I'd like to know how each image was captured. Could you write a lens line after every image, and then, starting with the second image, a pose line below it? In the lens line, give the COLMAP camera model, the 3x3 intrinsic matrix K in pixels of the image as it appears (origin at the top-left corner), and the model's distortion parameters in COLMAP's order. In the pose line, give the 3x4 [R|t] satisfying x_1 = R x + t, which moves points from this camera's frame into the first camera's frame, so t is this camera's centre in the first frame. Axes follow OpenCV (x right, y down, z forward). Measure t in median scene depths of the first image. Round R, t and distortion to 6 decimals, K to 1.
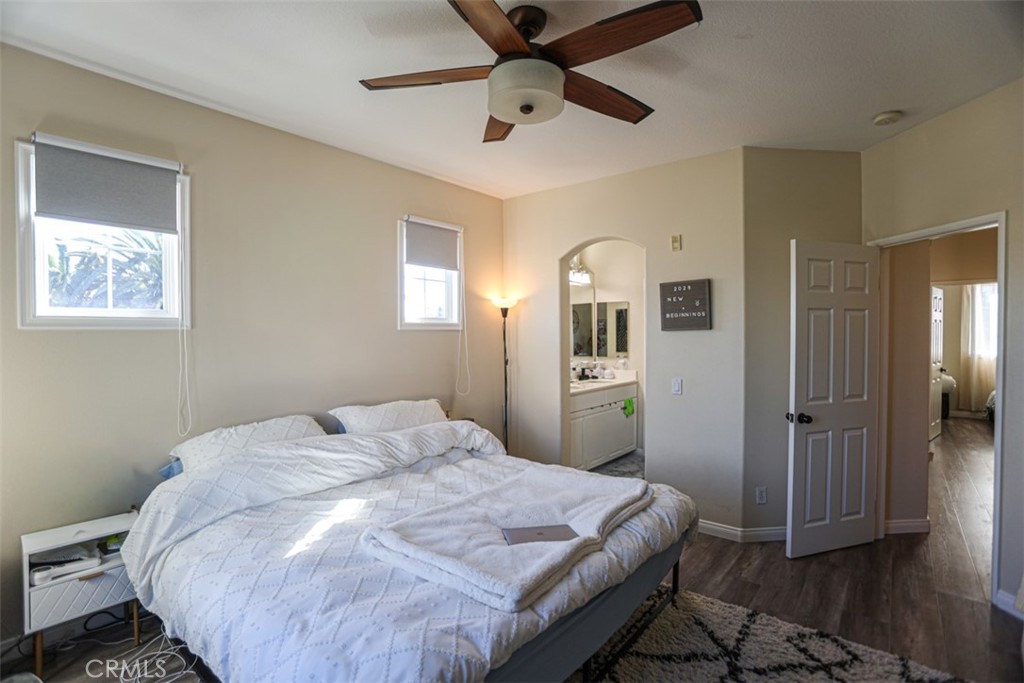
lens RADIAL K [[480.2, 0, 508.8], [0, 480.2, 339.7], [0, 0, 1]] dist [-0.071826, 0.028834]
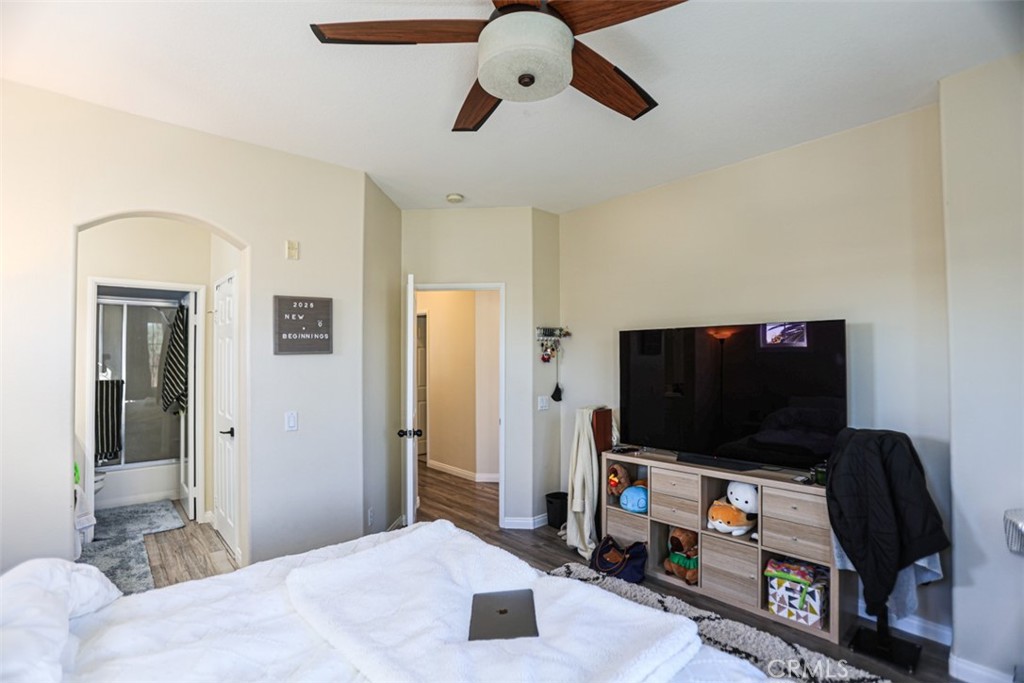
lens RADIAL K [[480.2, 0, 508.8], [0, 480.2, 339.7], [0, 0, 1]] dist [-0.071826, 0.028834]
pose [[0.163923, 0.040693, 0.985634, -0.407582], [0.015102, 0.998928, -0.043753, -0.002796], [-0.986358, 0.022057, 0.163133, 0.490283]]
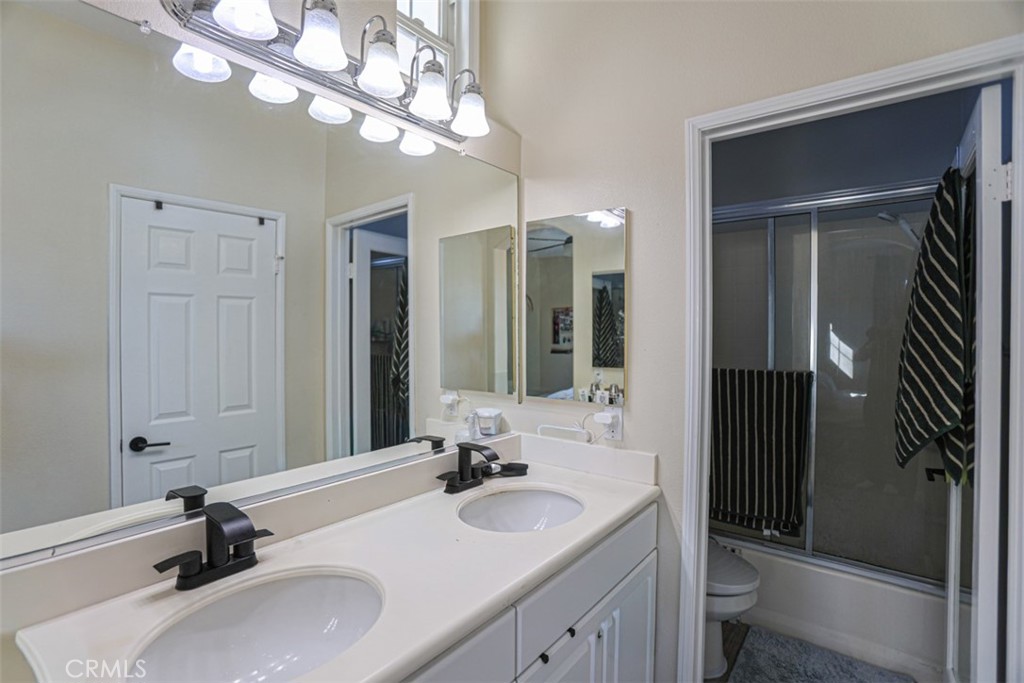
lens RADIAL K [[480.2, 0, 508.8], [0, 480.2, 339.7], [0, 0, 1]] dist [-0.071826, 0.028834]
pose [[0.999837, 0.007456, 0.016424, 0.281898], [-0.007527, 0.999963, 0.004256, -0.004863], [-0.016391, -0.004379, 0.999856, 1.157270]]
